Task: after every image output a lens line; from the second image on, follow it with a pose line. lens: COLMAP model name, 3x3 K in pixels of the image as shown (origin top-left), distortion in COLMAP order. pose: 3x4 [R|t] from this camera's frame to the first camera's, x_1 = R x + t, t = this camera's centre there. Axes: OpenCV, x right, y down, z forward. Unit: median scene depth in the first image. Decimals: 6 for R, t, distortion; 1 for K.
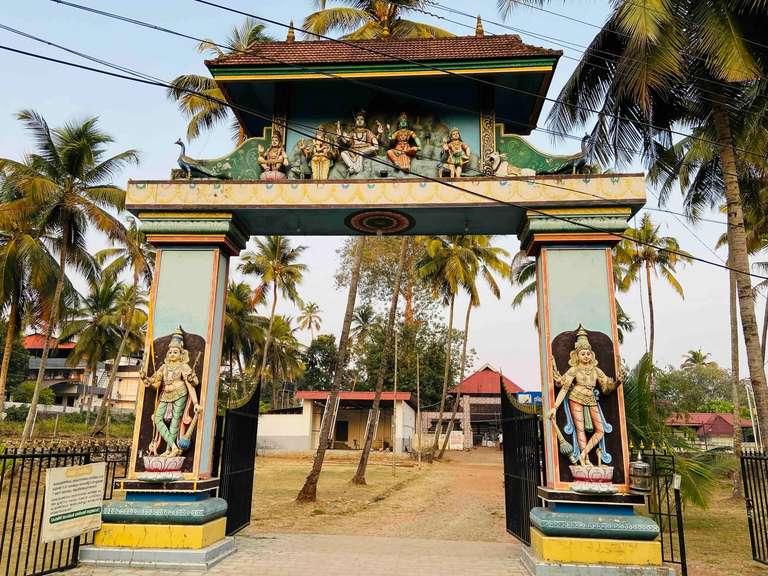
lens RADIAL K [[596.0, 0, 375.5], [0, 596.0, 295.2], [0, 0, 1]] dist [0.132423, -0.163801]
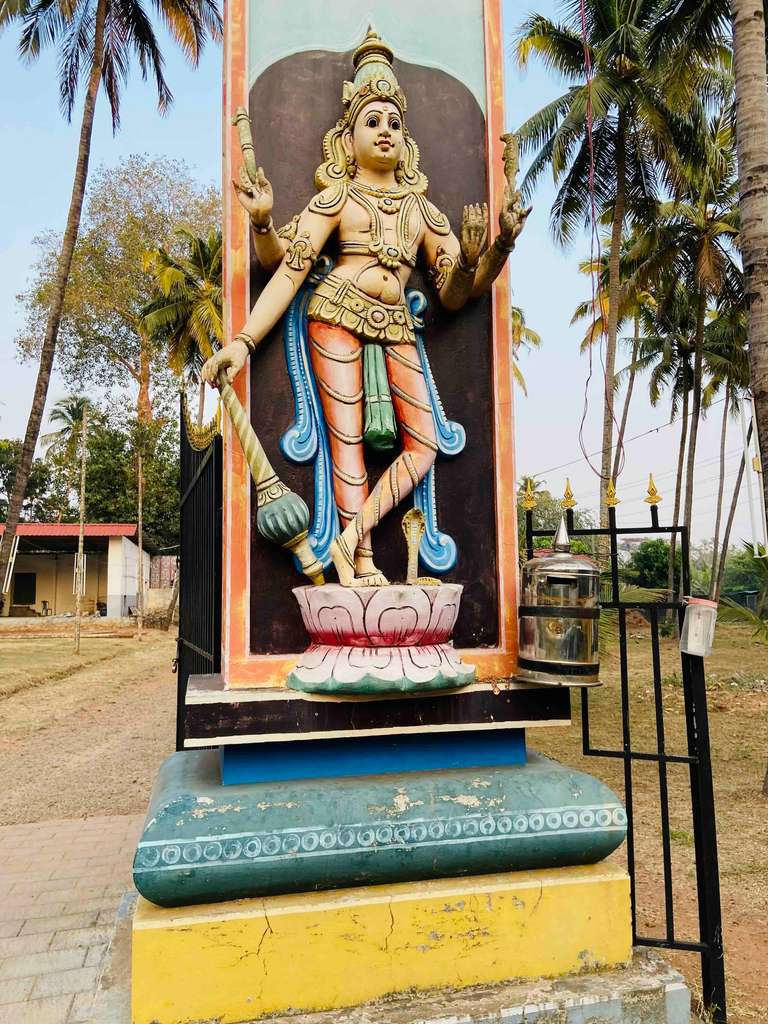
lens RADIAL K [[793.9, 0, 400.8], [0, 793.9, 529.0], [0, 0, 1]] dist [0.128985, -0.157090]
pose [[0.944804, -0.003825, 0.327614, 0.223561], [-0.044700, 0.989077, 0.140458, 0.185149], [-0.324573, -0.147350, 0.934313, 0.607995]]
